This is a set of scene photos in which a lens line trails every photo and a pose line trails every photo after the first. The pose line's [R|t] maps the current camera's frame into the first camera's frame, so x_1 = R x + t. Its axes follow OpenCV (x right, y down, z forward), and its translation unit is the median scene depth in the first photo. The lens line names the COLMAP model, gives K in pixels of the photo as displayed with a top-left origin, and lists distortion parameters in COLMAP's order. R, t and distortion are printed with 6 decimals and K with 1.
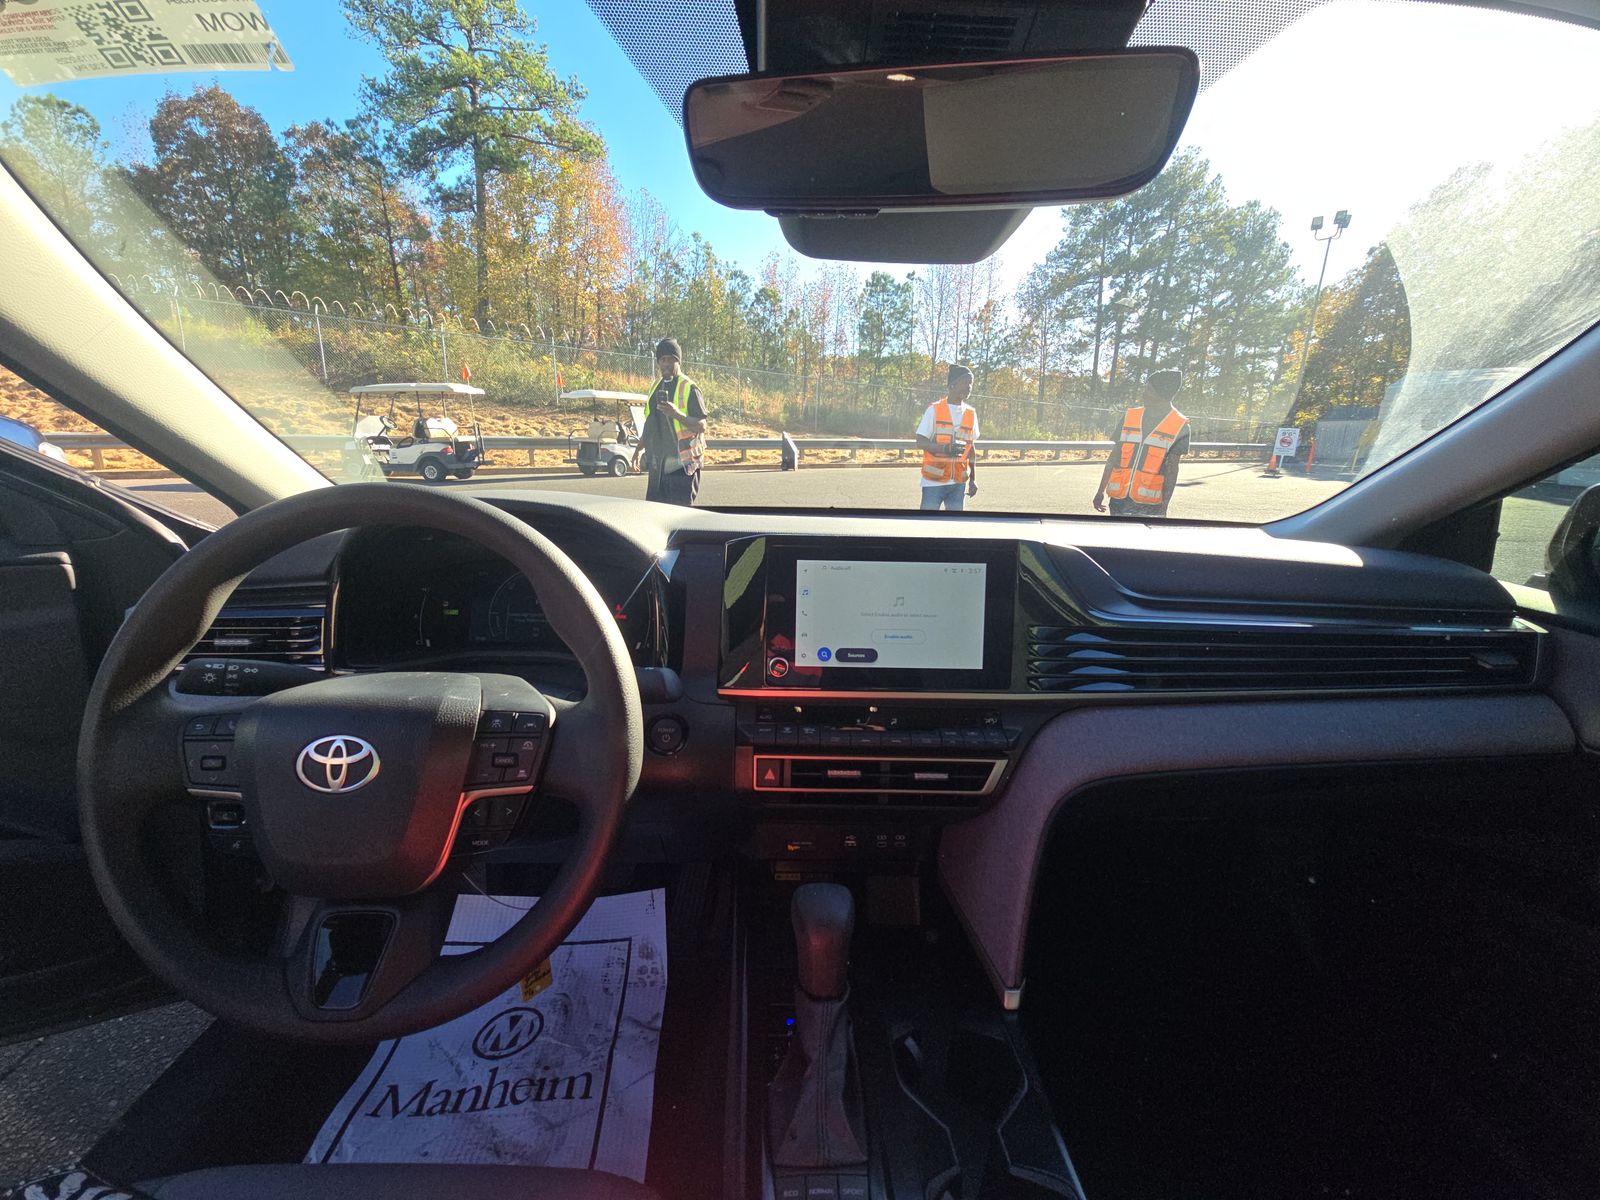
lens RADIAL K [[642.4, 0, 800.4], [0, 642.4, 610.7], [0, 0, 1]] dist [0.006886, 0.000190]
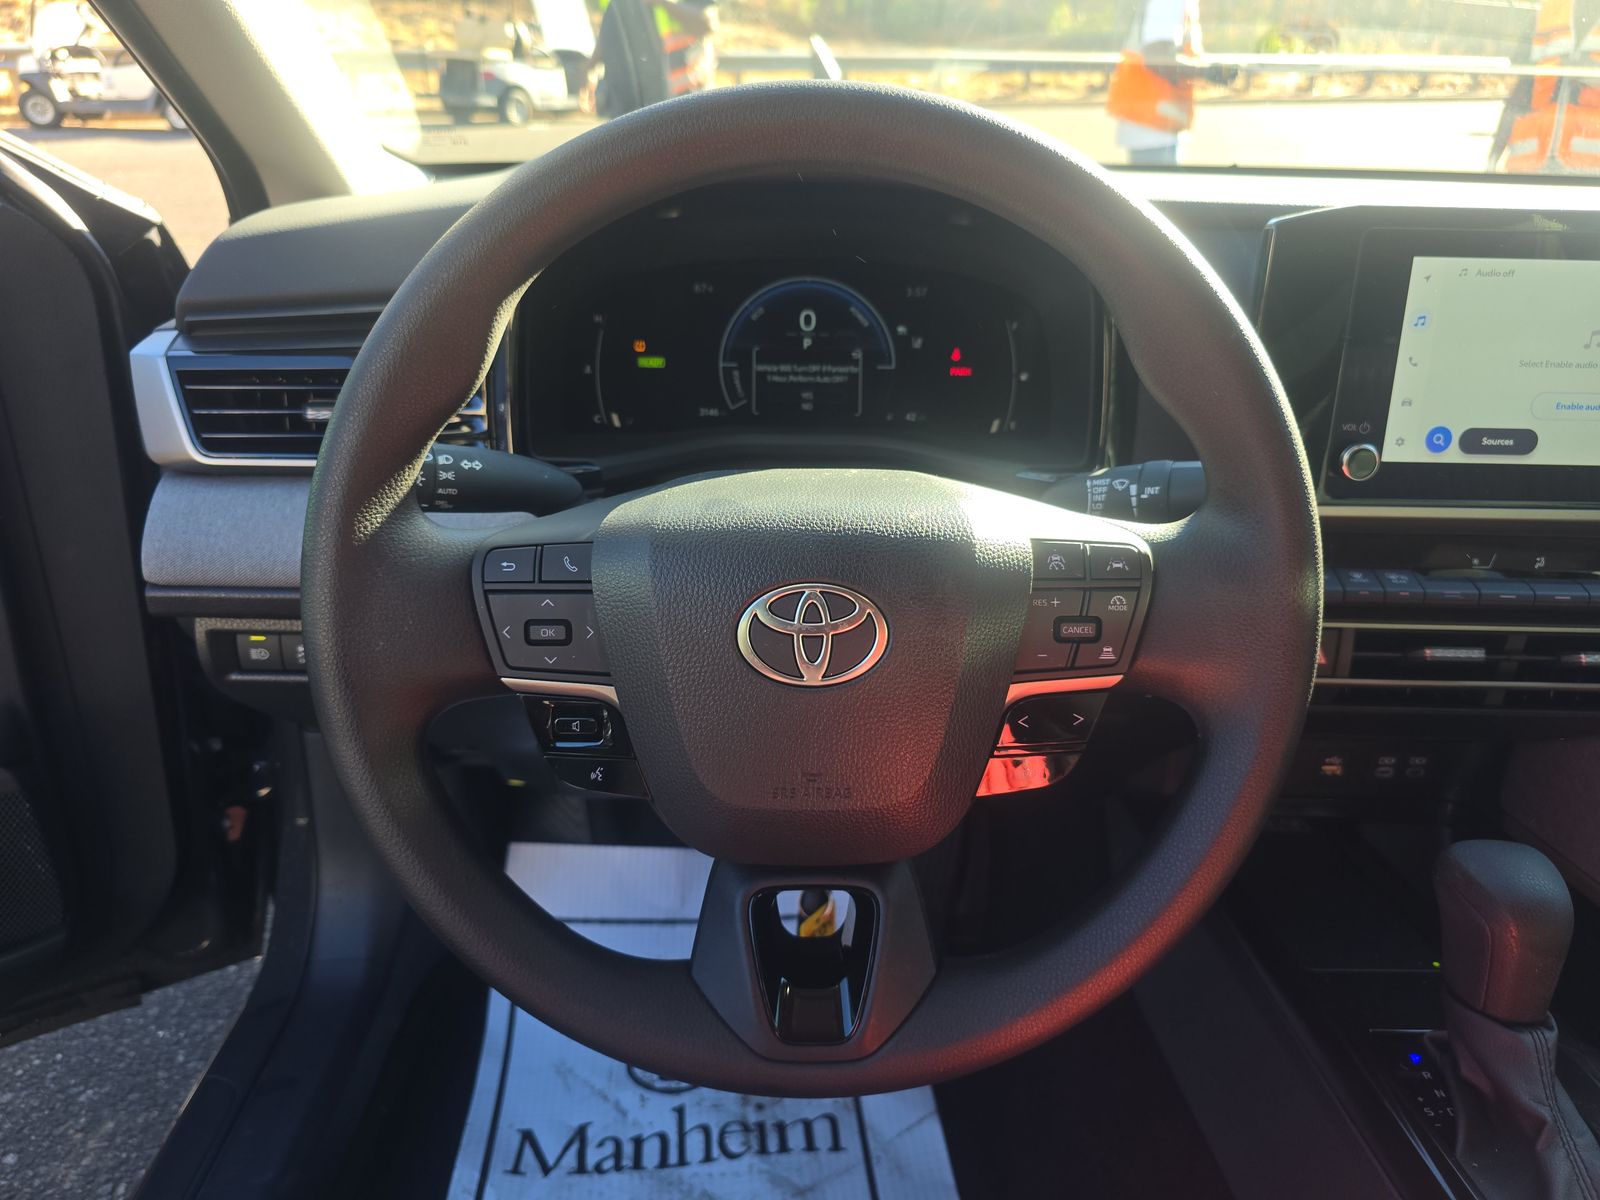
lens RADIAL K [[1094.5, 0, 799.8], [0, 1094.5, 594.5], [0, 0, 1]] dist [0.004511, 0.005532]
pose [[0.999998, 0.001837, -0.001216, -0.402814], [-0.001566, 0.980921, 0.194399, 0.014243], [0.001550, -0.194396, 0.980922, 0.058288]]
